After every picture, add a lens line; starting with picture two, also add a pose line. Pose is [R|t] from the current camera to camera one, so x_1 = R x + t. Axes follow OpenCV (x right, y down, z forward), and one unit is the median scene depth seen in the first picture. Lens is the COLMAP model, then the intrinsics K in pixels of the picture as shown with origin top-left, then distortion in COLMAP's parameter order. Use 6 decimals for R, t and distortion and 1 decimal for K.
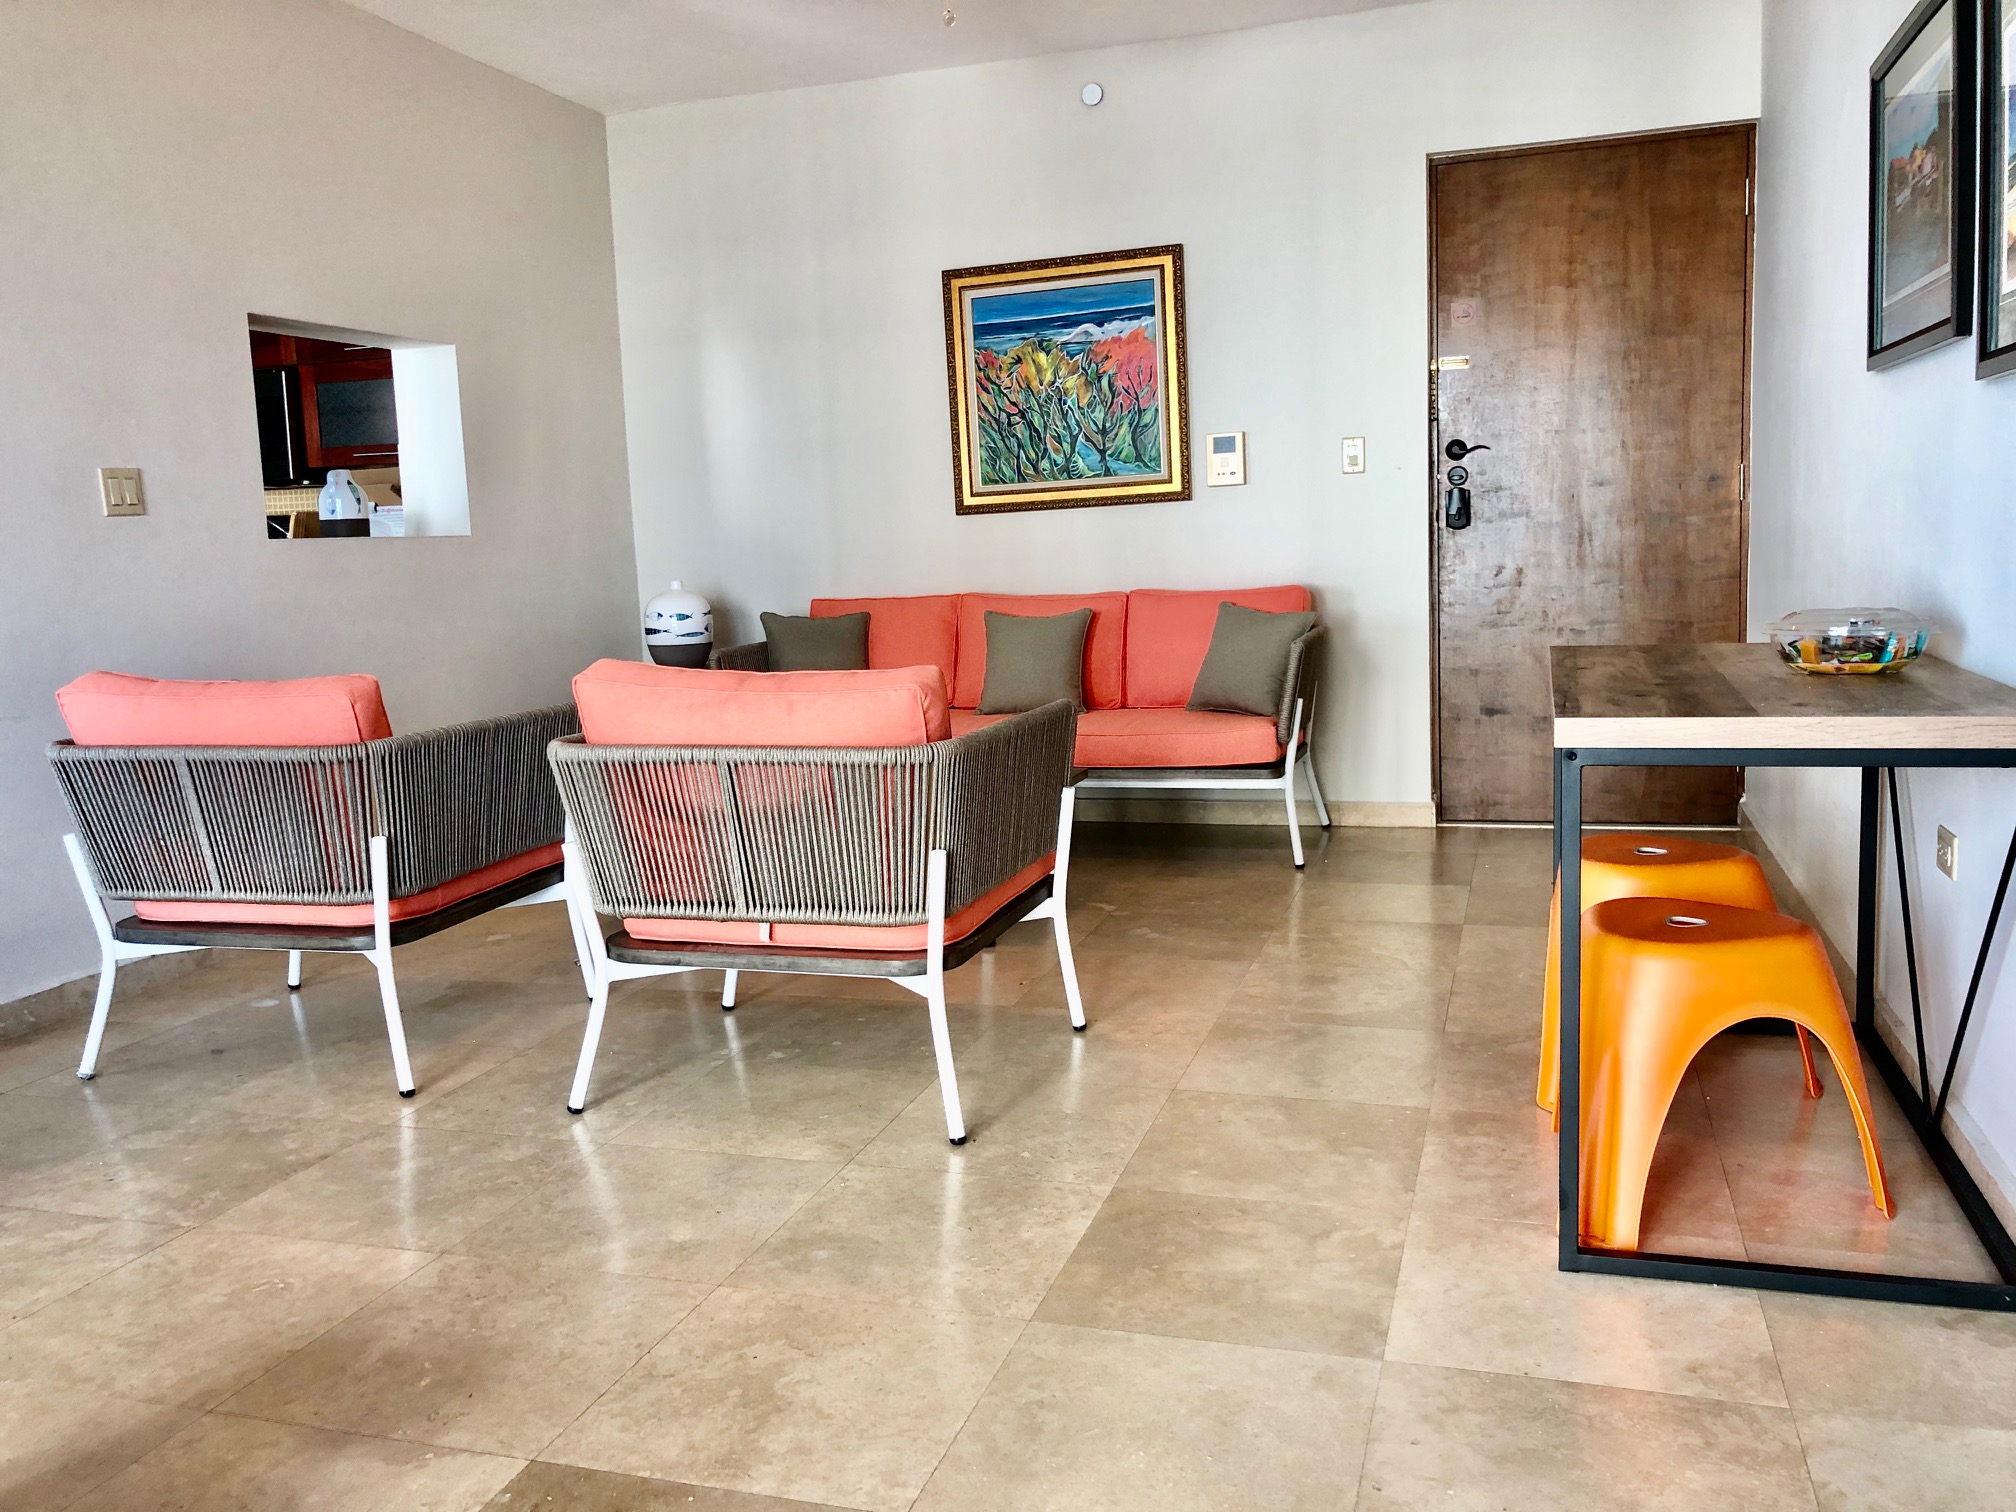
lens RADIAL K [[1619.6, 0, 1018.1], [0, 1619.6, 763.3], [0, 0, 1]] dist [0.019759, 0.010024]
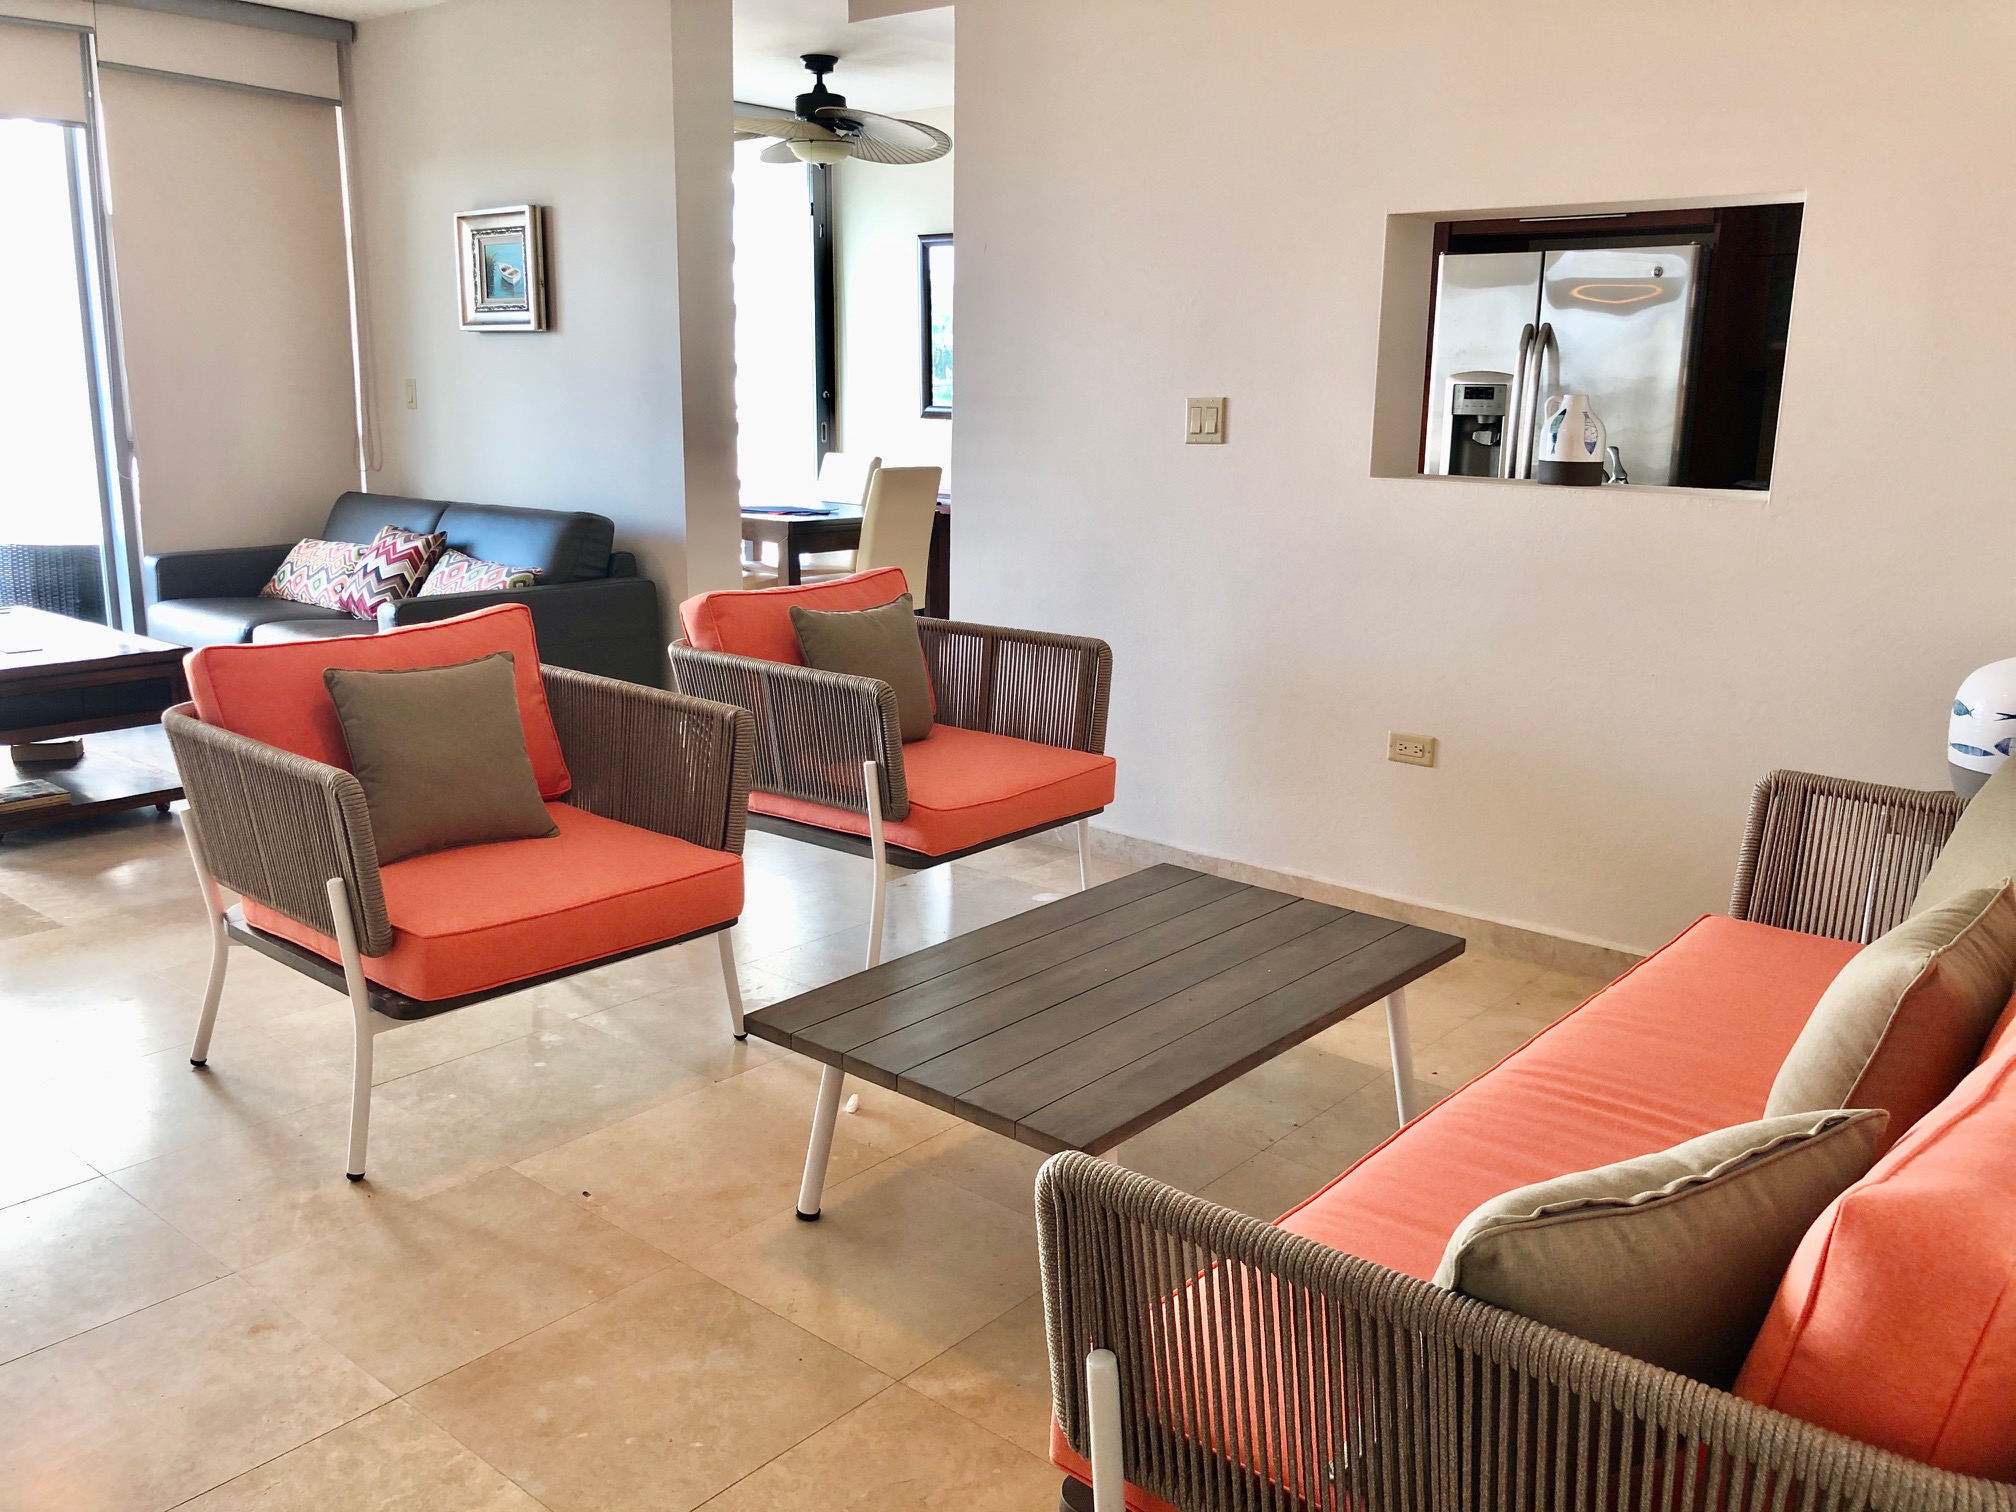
lens RADIAL K [[1619.6, 0, 1011.8], [0, 1619.6, 754.4], [0, 0, 1]] dist [0.019759, 0.010024]
pose [[-0.385340, 0.244949, -0.889670, 0.642150], [-0.124010, 0.941633, 0.312967, -0.362529], [0.914404, 0.230927, -0.332473, 1.687125]]
